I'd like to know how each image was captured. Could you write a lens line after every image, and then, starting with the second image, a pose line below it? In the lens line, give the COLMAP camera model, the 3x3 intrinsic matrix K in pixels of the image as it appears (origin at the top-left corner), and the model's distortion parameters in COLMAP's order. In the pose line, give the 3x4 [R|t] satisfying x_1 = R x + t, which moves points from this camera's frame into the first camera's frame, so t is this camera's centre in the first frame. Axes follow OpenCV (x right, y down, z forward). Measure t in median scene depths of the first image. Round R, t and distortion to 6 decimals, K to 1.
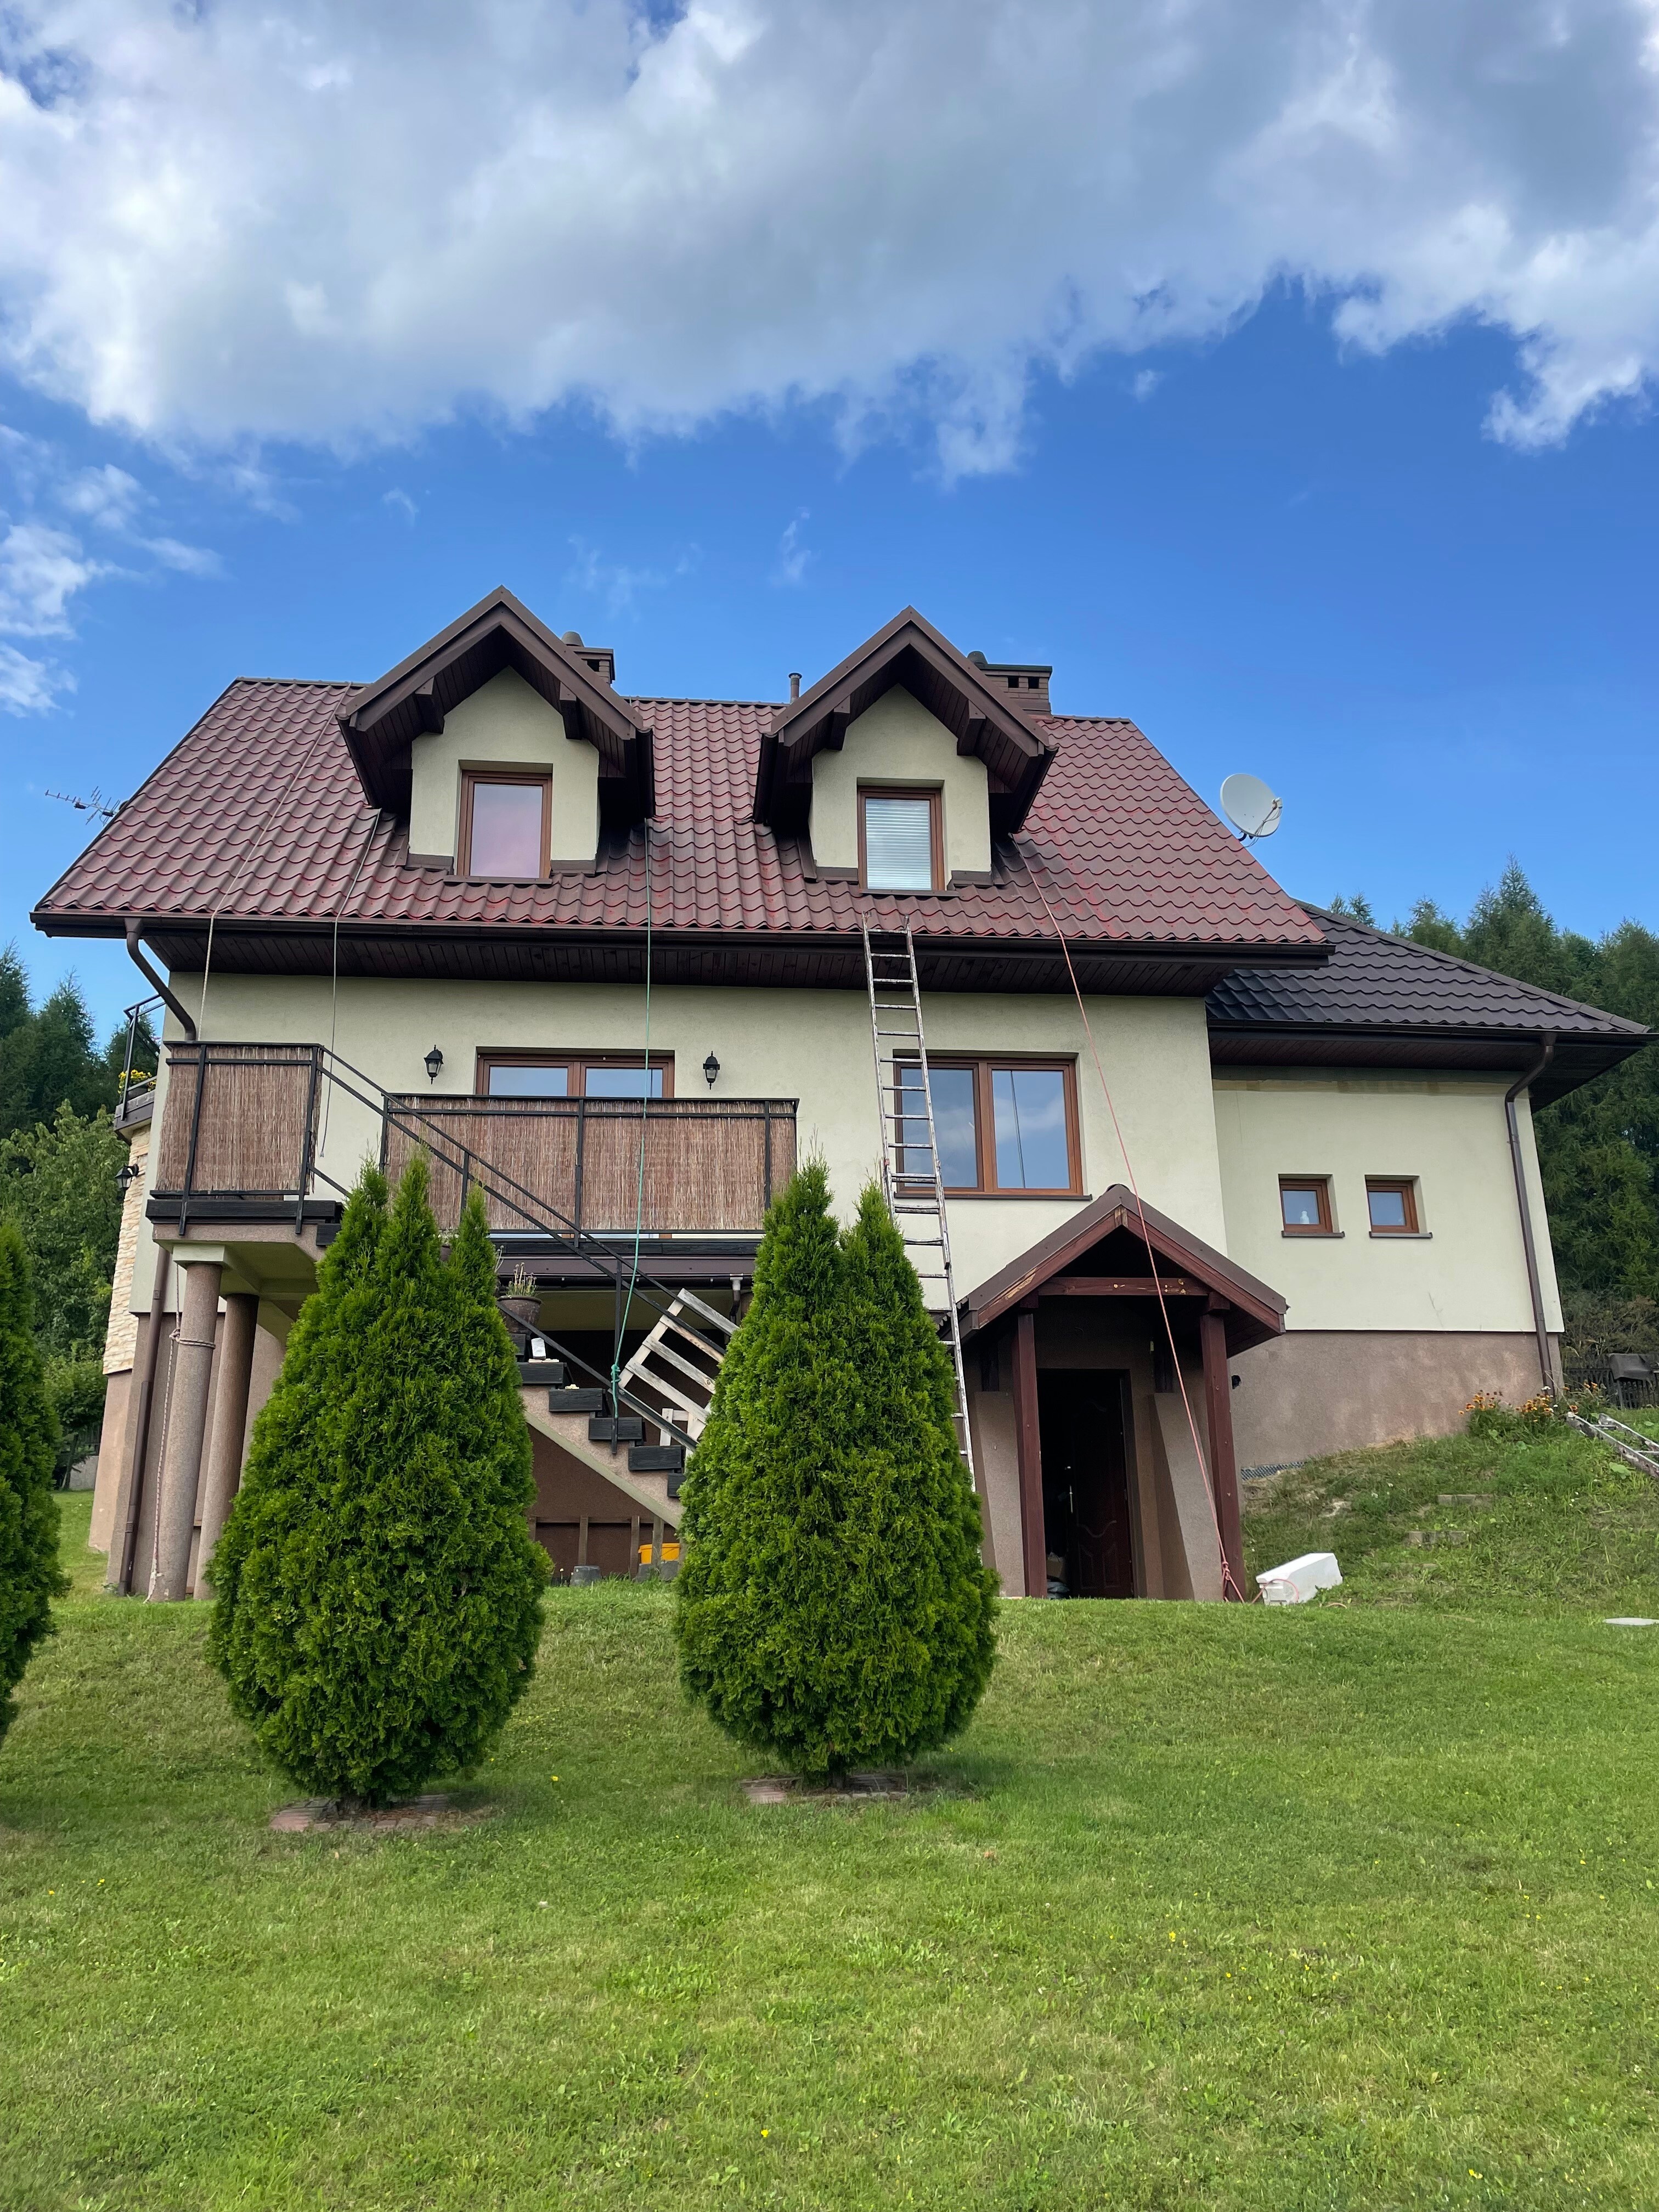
lens RADIAL K [[1698.0, 0, 836.9], [0, 1698.0, 1037.0], [0, 0, 1]] dist [0.070510, 0.001531]
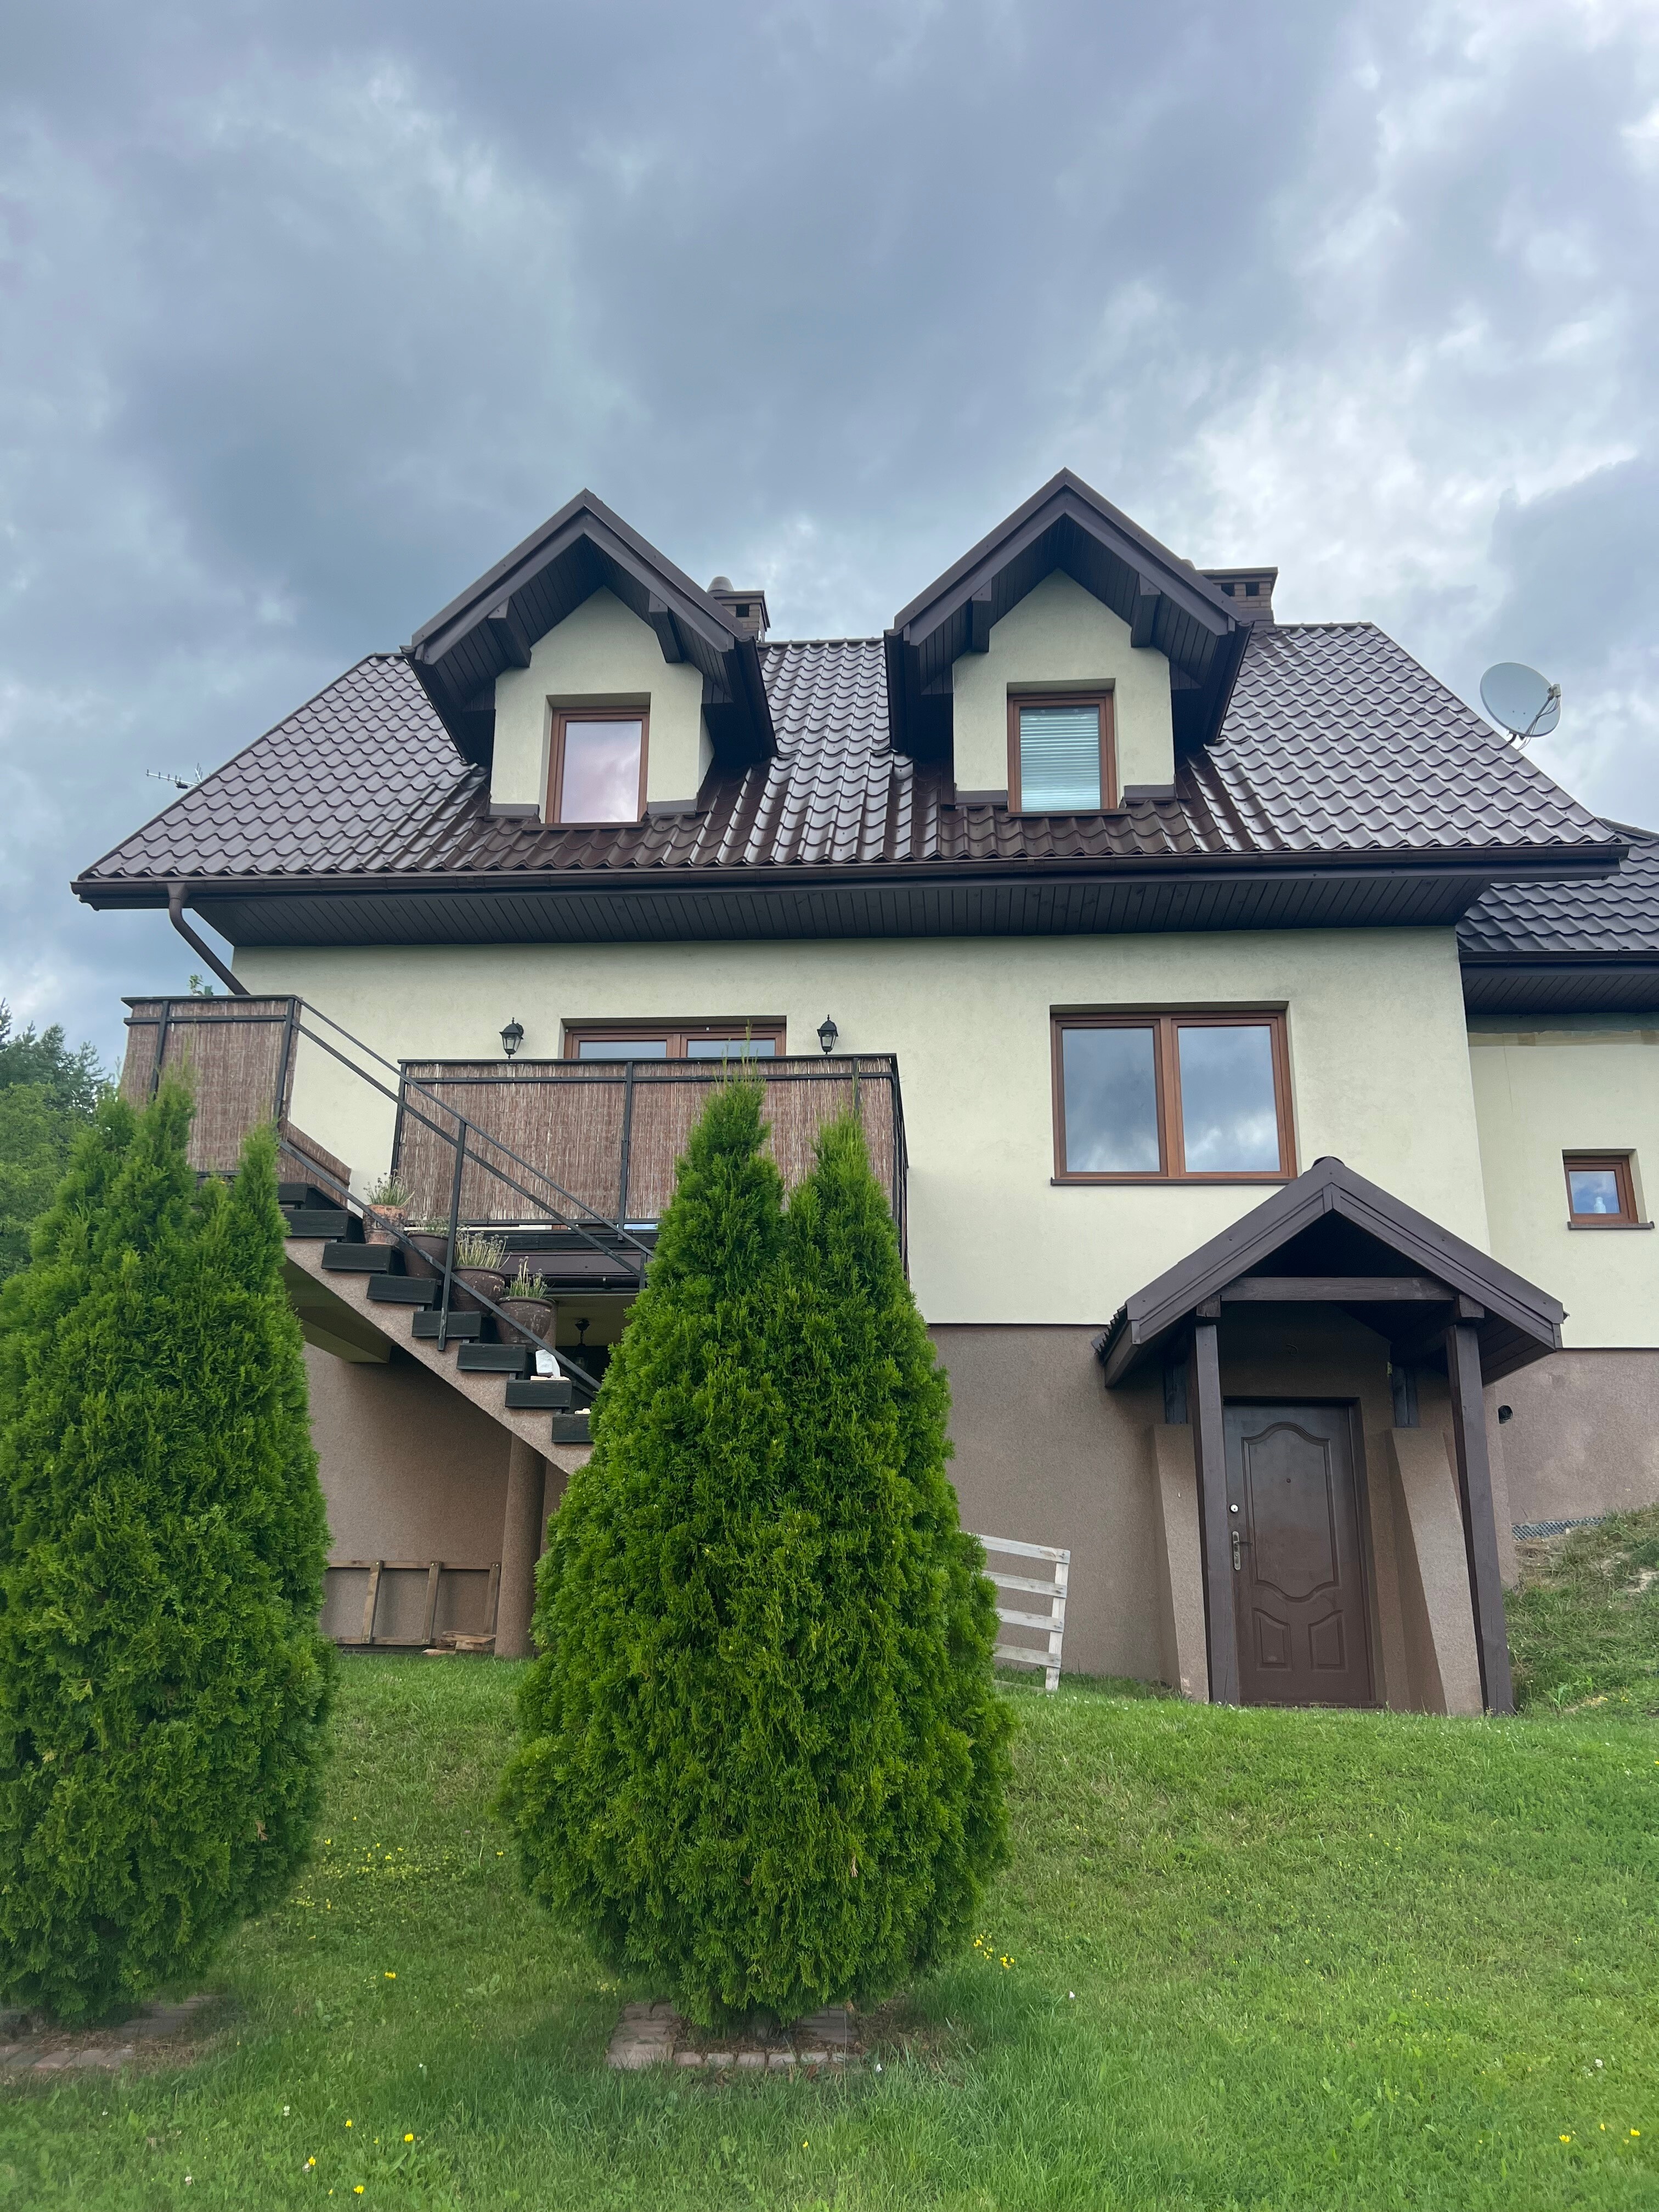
lens RADIAL K [[1635.4, 0, 829.5], [0, 1635.4, 1106.0], [0, 0, 1]] dist [0.039360, -0.008097]
pose [[0.981576, -0.026979, -0.189159, 0.082714], [0.029952, 0.999468, 0.012875, 0.046007], [0.188711, -0.018304, 0.981862, 0.223904]]
